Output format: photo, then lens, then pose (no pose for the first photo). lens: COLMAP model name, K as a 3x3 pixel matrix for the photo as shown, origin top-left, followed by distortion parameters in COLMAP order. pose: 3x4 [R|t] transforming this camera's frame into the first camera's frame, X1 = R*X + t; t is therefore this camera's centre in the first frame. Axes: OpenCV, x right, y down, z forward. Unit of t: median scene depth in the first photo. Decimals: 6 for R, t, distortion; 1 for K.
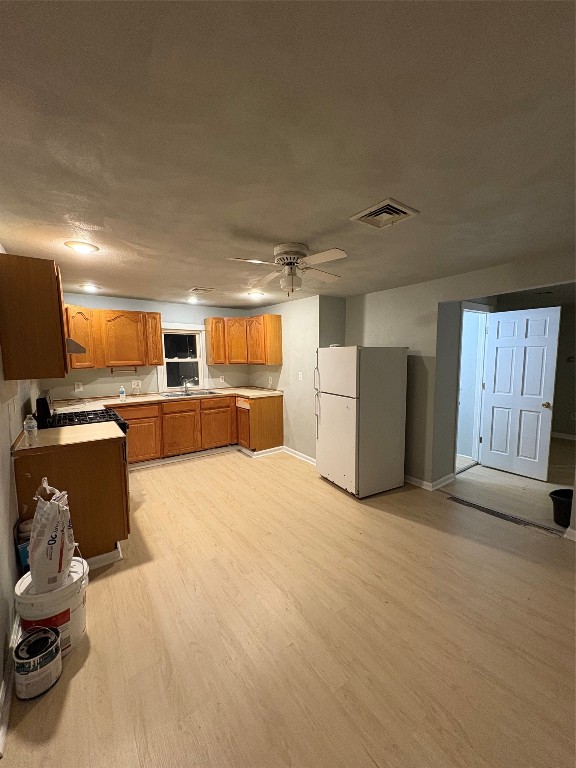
lens RADIAL K [[307.3, 0, 288.9], [0, 307.3, 385.1], [0, 0, 1]] dist [-0.002564, -0.000425]
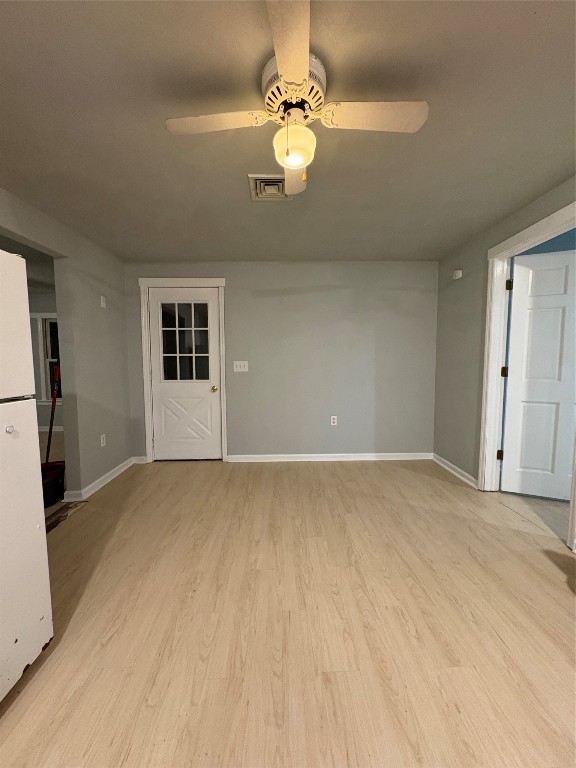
lens RADIAL K [[307.3, 0, 289.2], [0, 307.3, 383.9], [0, 0, 1]] dist [-0.002564, -0.000425]
pose [[-0.829862, -0.030625, 0.557127, -0.157485], [0.070095, 0.984860, 0.158547, -0.005562], [-0.553548, 0.170624, -0.815152, 0.822925]]
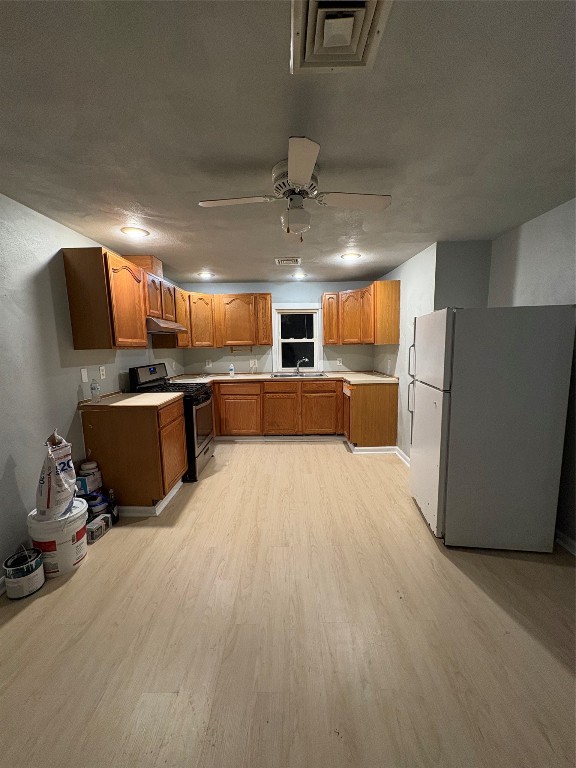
lens RADIAL K [[307.3, 0, 283.5], [0, 307.3, 384.4], [0, 0, 1]] dist [-0.002564, -0.000425]
pose [[0.803512, 0.069871, -0.591174, 0.239121], [-0.047515, 0.997447, 0.053306, 0.008695], [0.593389, -0.014742, 0.804781, 0.214438]]
